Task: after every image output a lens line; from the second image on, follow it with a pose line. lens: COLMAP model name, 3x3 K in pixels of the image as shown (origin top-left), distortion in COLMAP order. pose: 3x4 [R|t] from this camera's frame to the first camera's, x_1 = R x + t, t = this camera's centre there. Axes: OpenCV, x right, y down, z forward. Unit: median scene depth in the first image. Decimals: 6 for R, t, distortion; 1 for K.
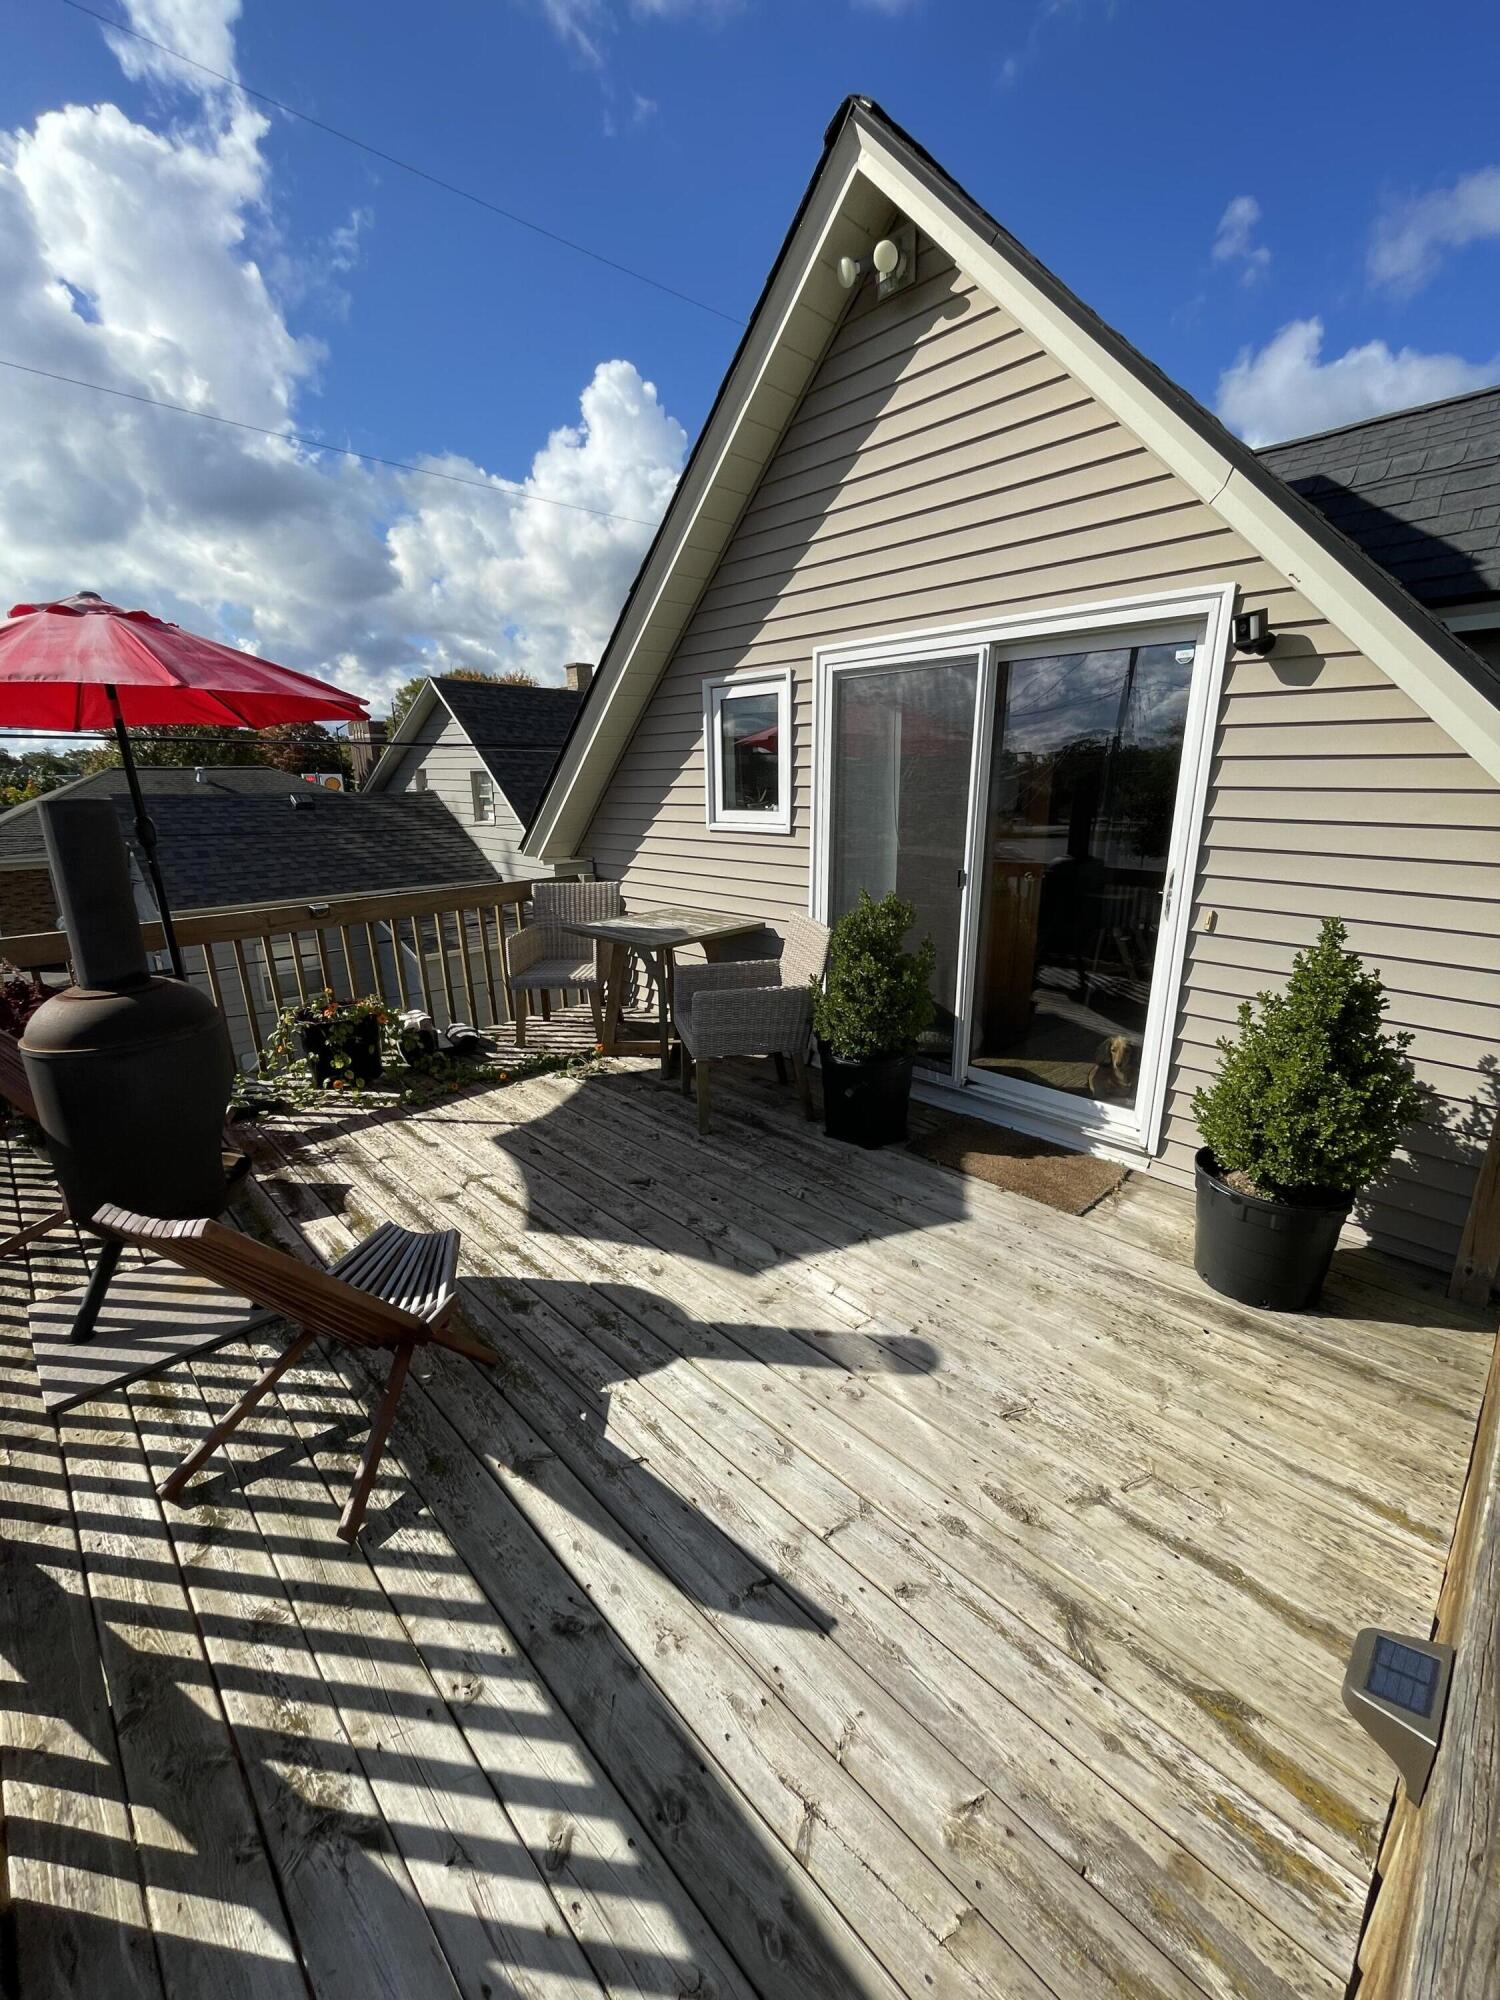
lens RADIAL K [[808.7, 0, 756.4], [0, 808.7, 1001.6], [0, 0, 1]] dist [-0.001722, -0.000345]
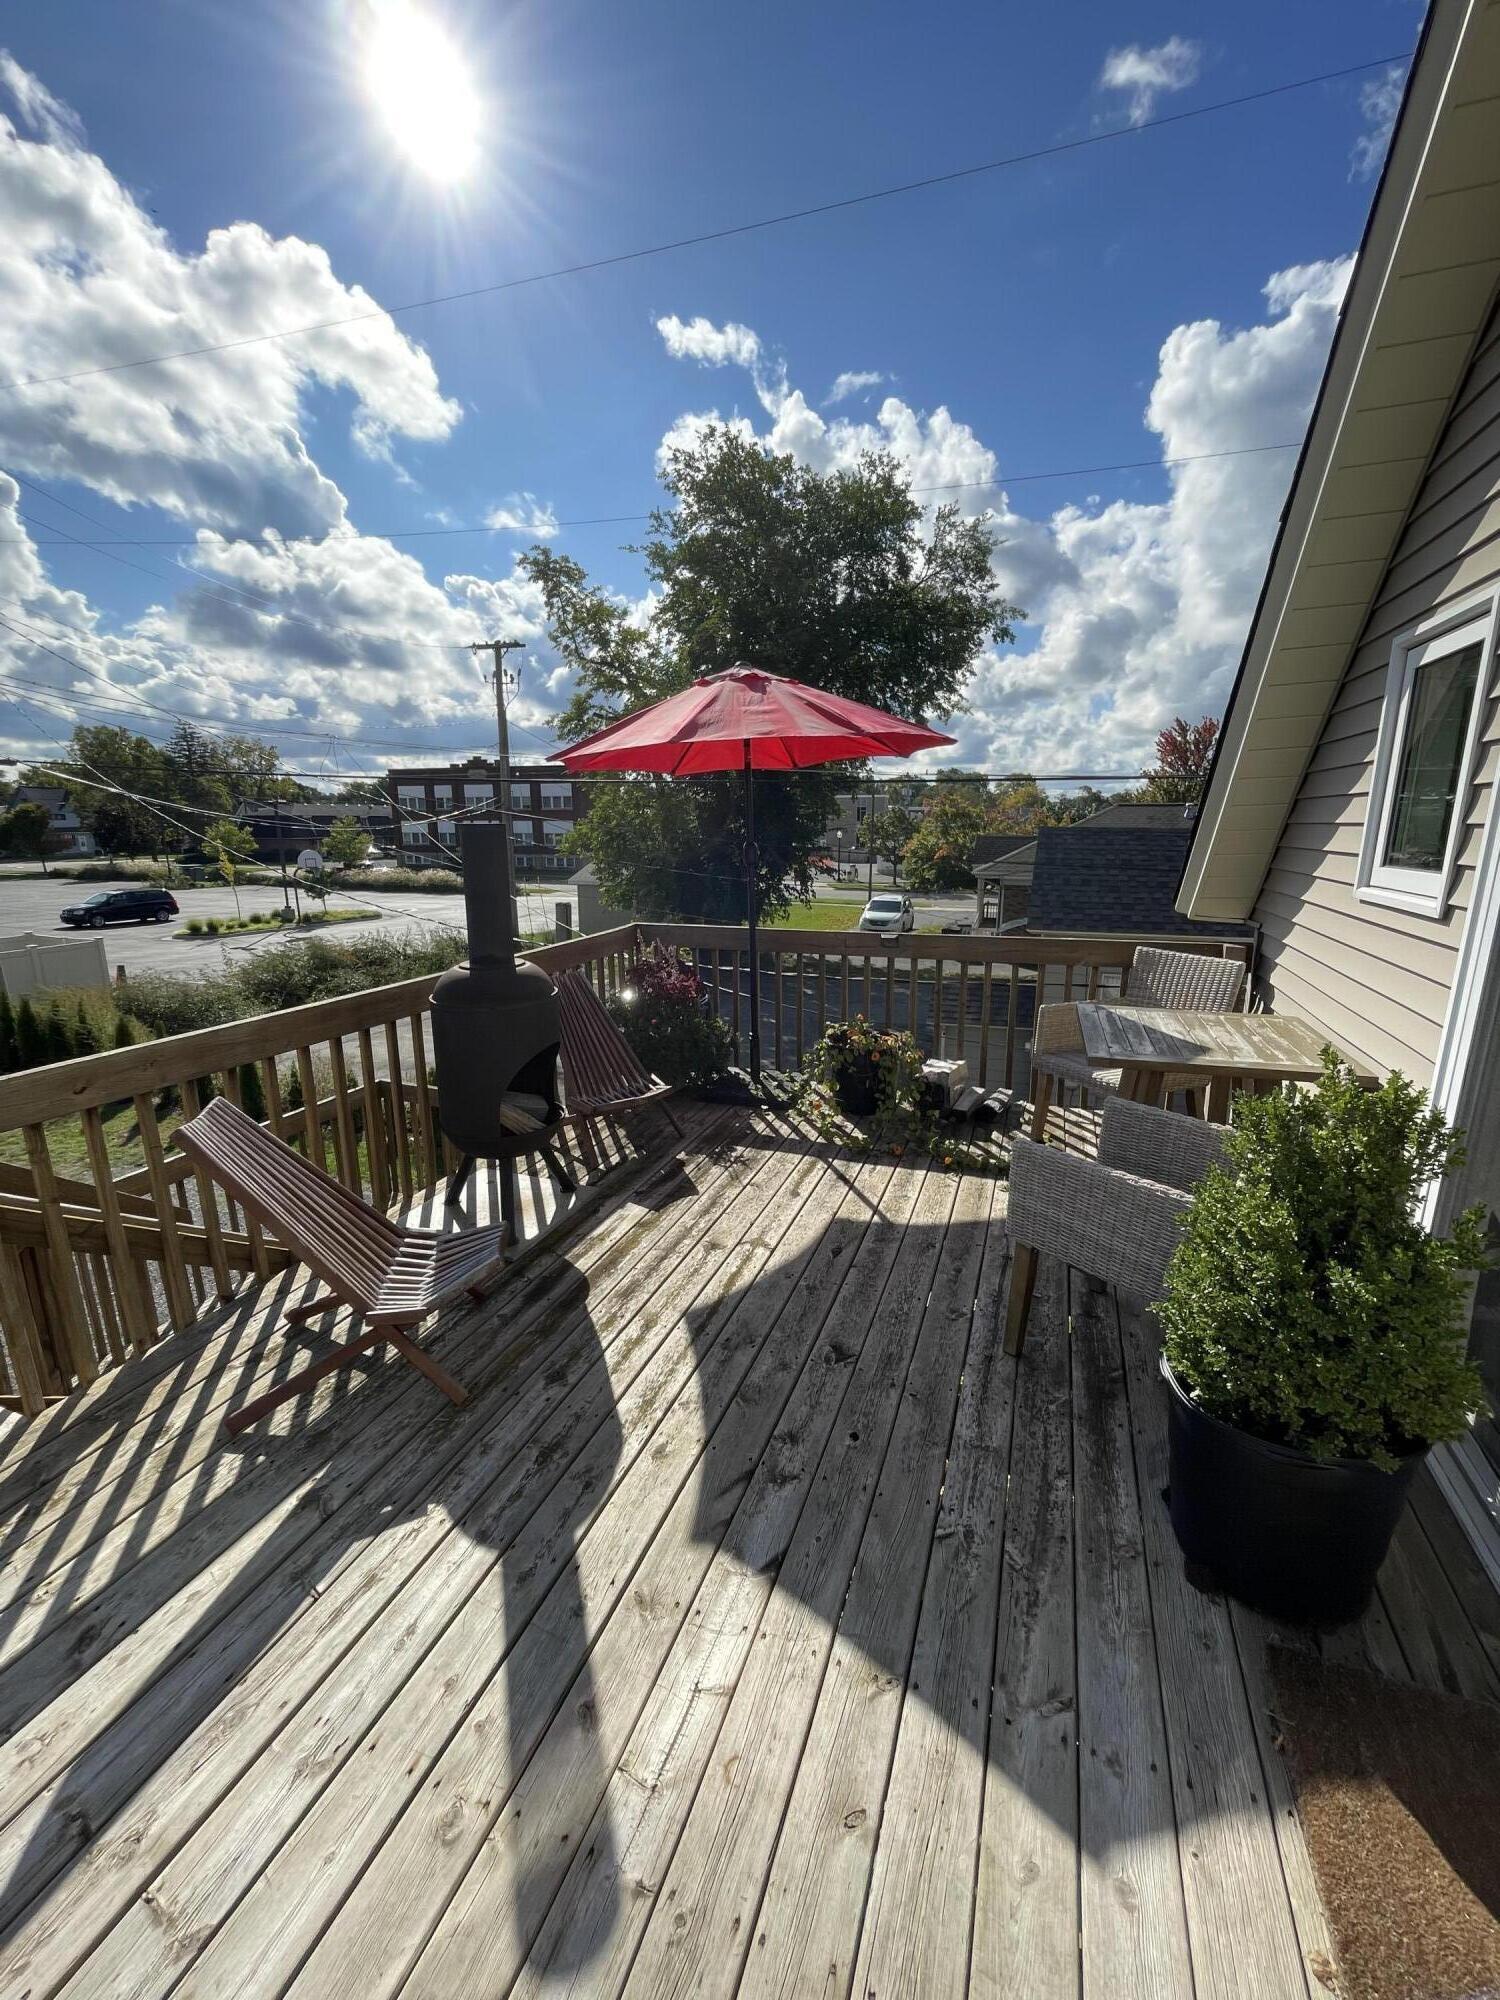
lens RADIAL K [[808.7, 0, 756.4], [0, 808.7, 1001.6], [0, 0, 1]] dist [-0.001722, -0.000345]
pose [[0.431624, 0.205095, -0.878429, 0.410562], [-0.242183, 0.964404, 0.106169, -0.145276], [0.868935, 0.166916, 0.465930, 0.546551]]
